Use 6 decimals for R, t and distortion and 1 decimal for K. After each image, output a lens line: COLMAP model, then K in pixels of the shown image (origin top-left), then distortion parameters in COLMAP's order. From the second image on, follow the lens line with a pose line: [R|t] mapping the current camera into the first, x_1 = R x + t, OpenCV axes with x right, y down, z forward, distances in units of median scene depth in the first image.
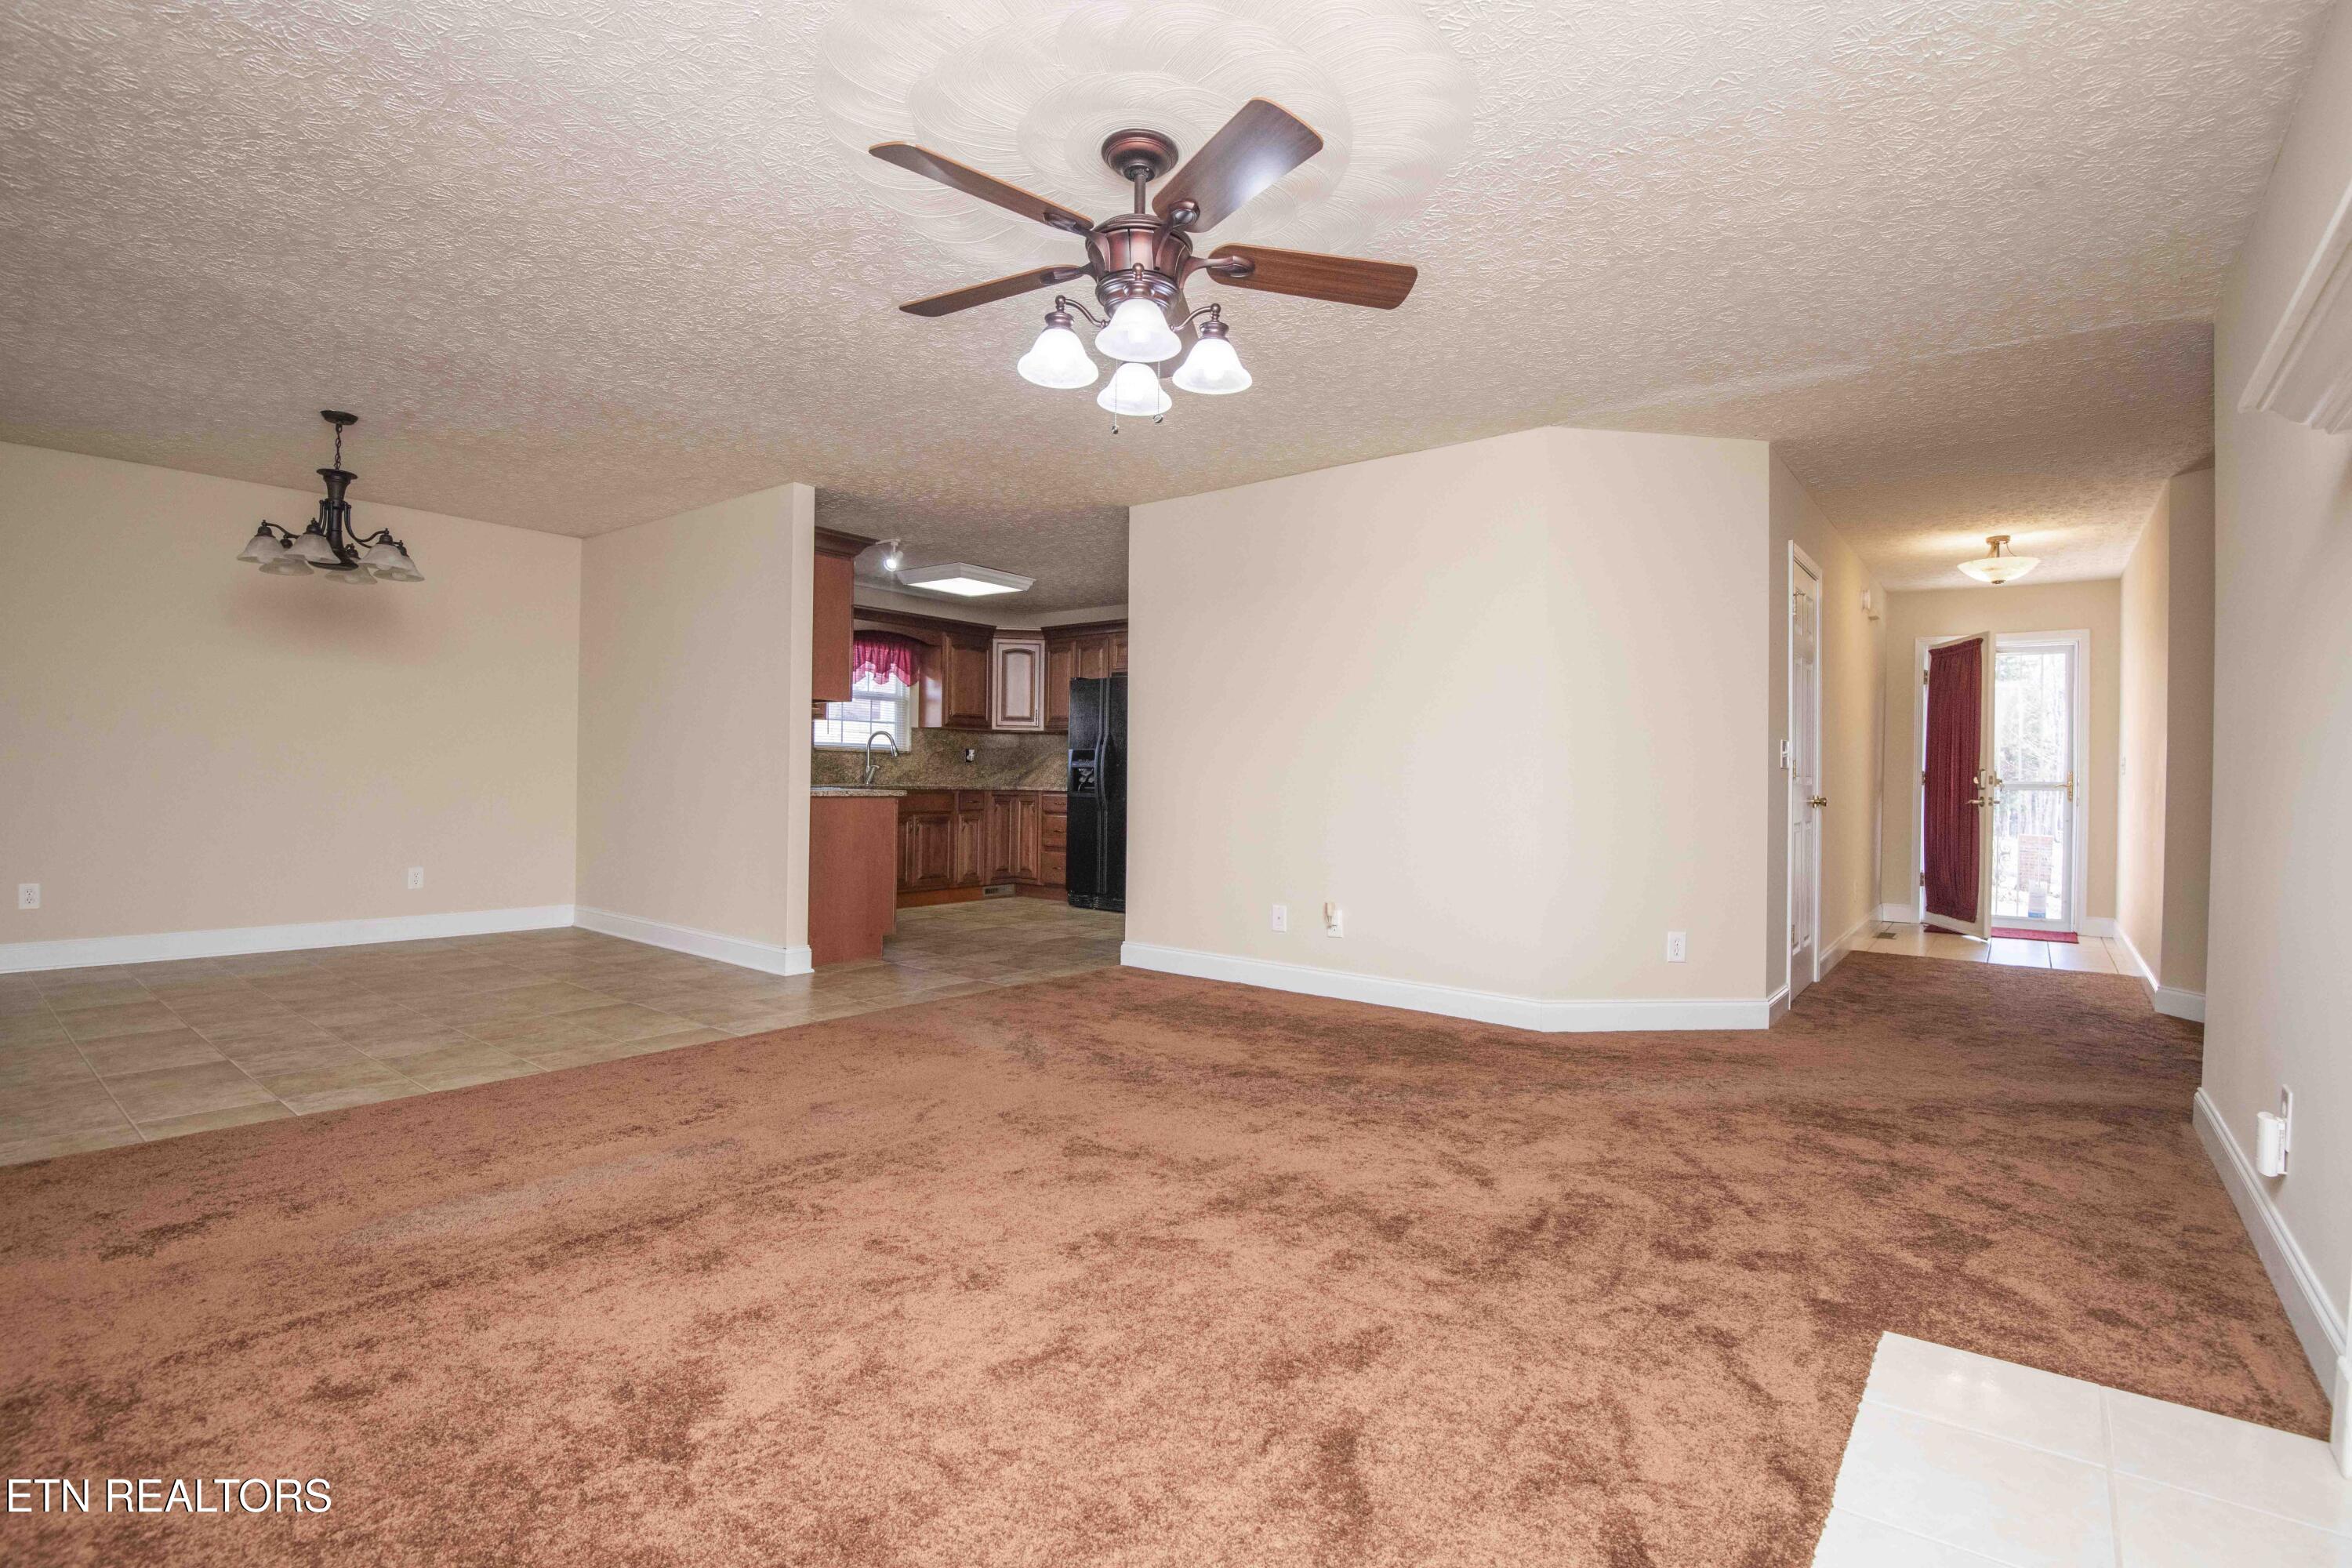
lens RADIAL K [[1085.2, 0, 1179.6], [0, 1085.2, 781.0], [0, 0, 1]] dist [-0.005232, -0.023808]
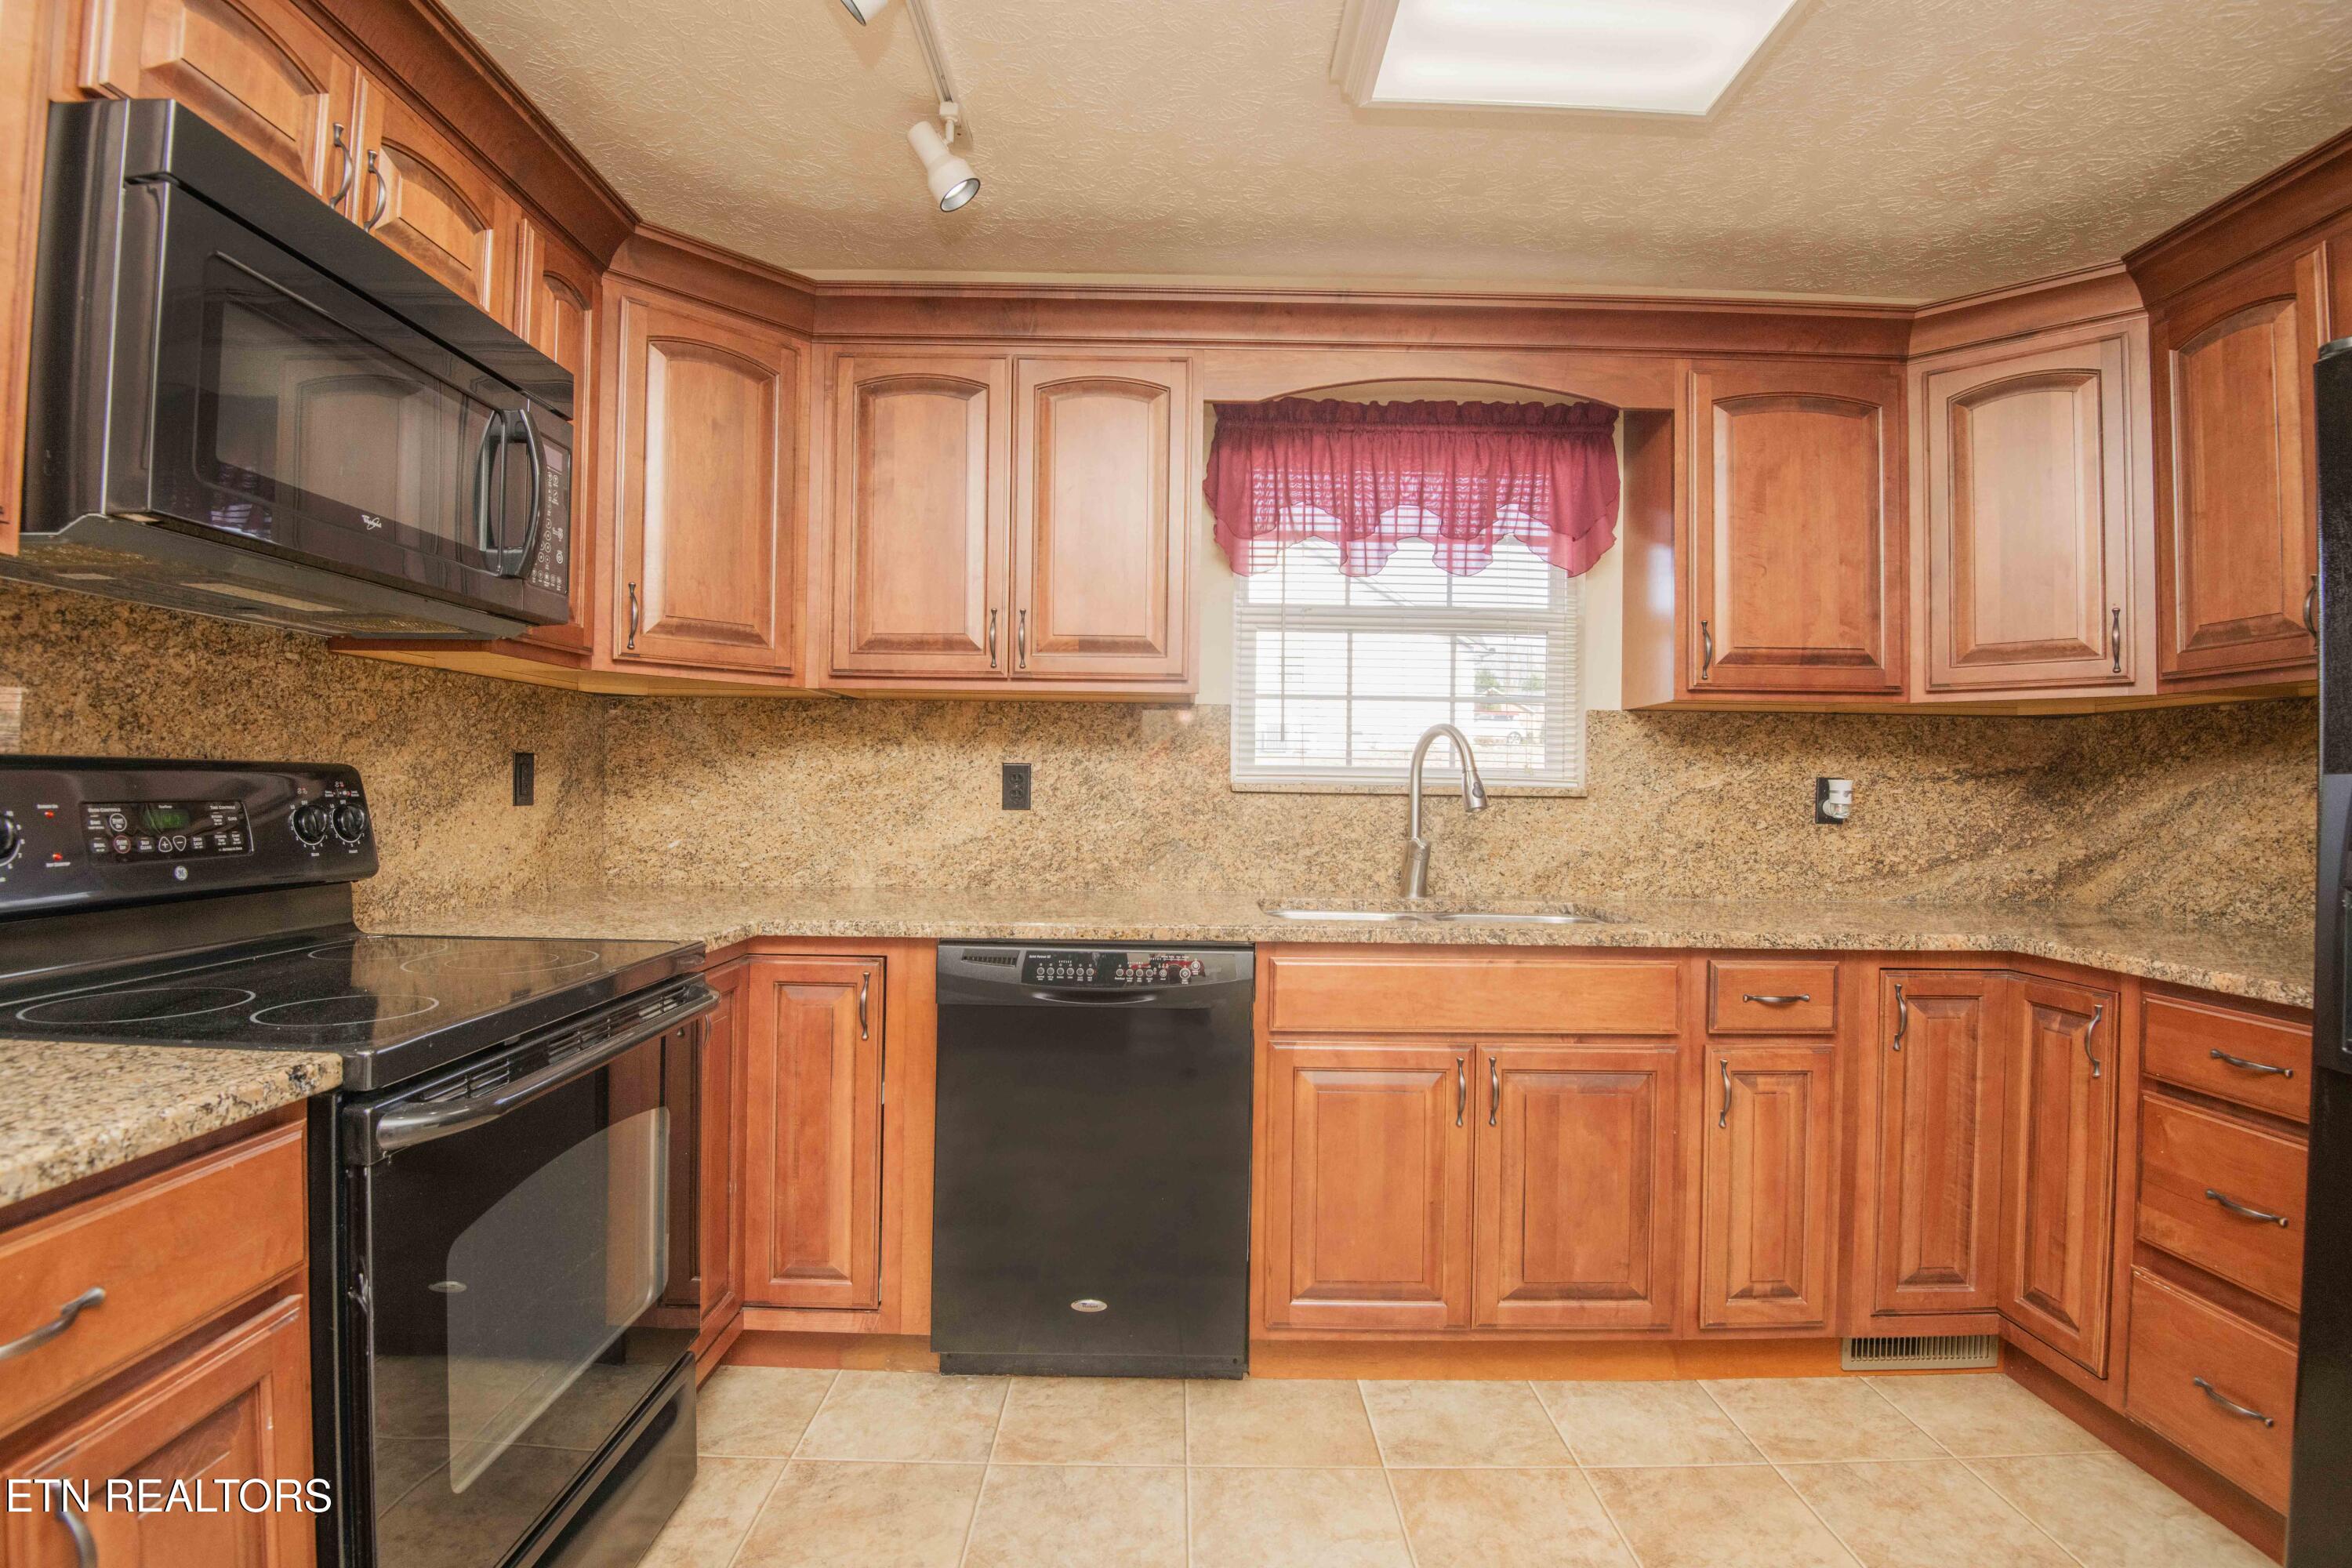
lens RADIAL K [[1085.2, 0, 1179.6], [0, 1085.2, 781.0], [0, 0, 1]] dist [-0.005232, -0.023808]
pose [[0.619601, -0.016804, -0.784737, -0.081014], [-0.007514, 0.999598, -0.027338, -0.021000], [0.784881, 0.022836, 0.619226, 0.726737]]
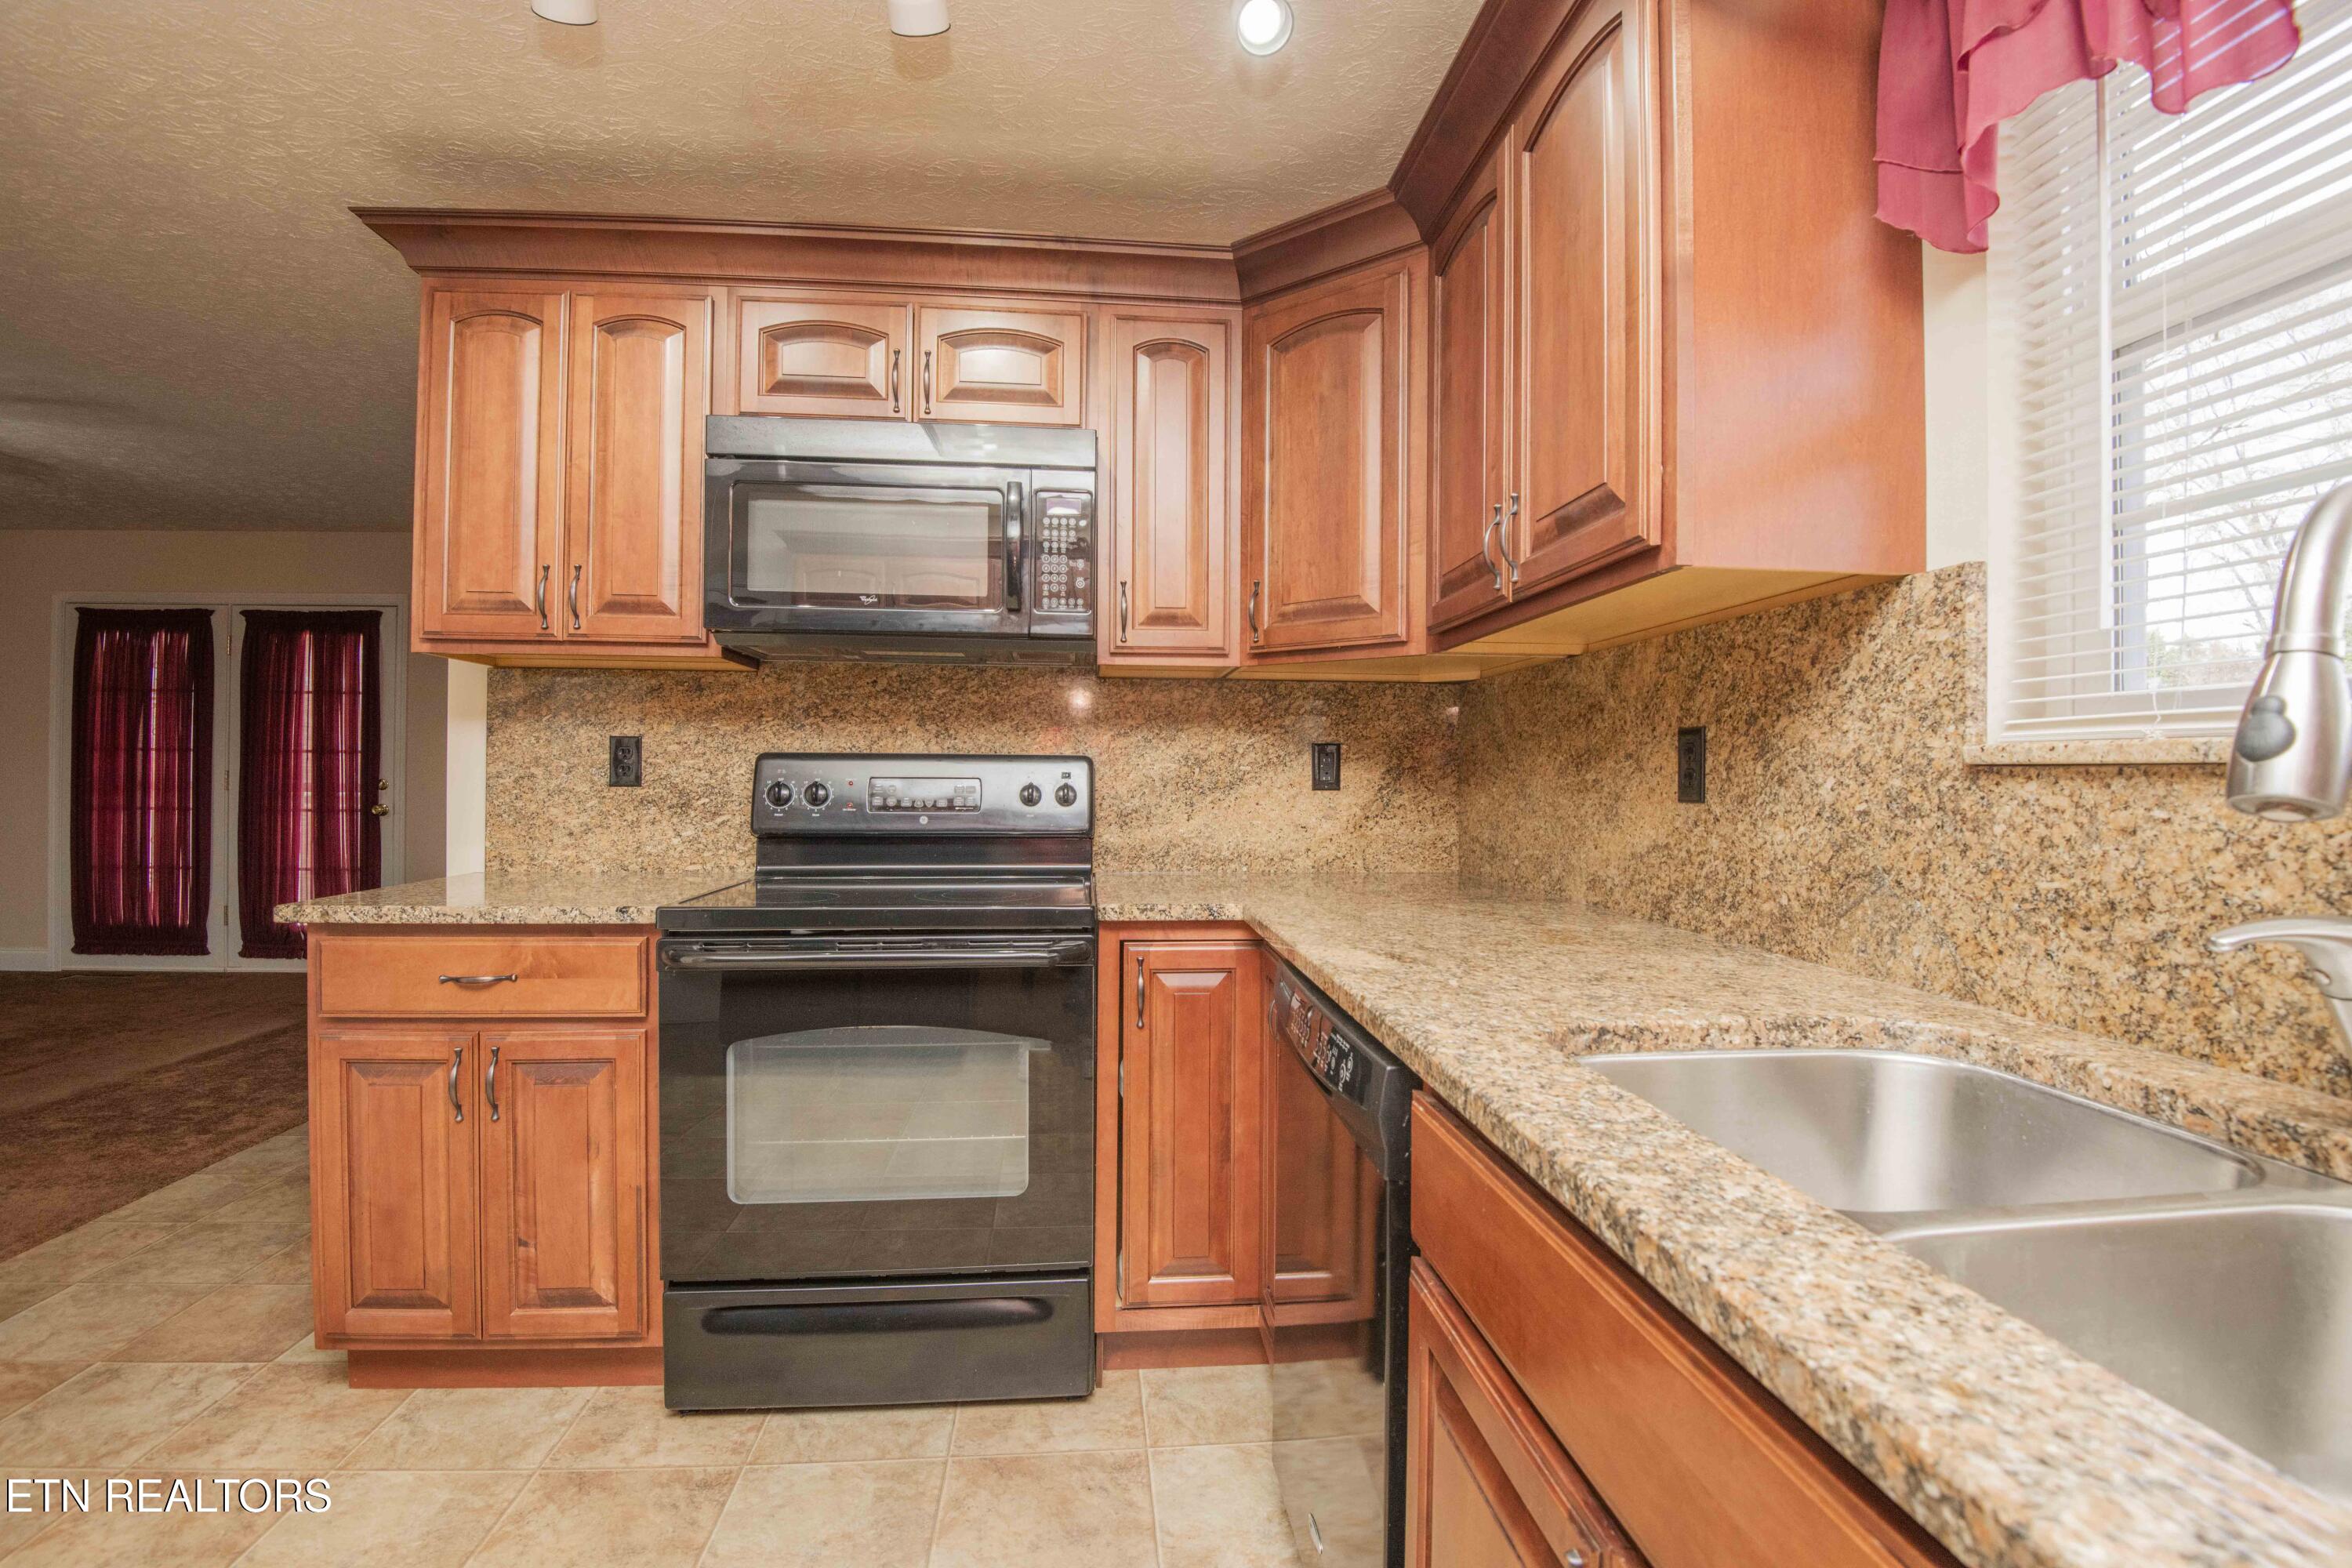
lens RADIAL K [[1085.2, 0, 1179.6], [0, 1085.2, 781.0], [0, 0, 1]] dist [-0.005232, -0.023808]
pose [[-0.724994, -0.024129, -0.688333, -0.154778], [-0.029670, 0.999553, -0.003789, -0.021316], [0.688116, 0.017675, -0.725385, 0.955774]]
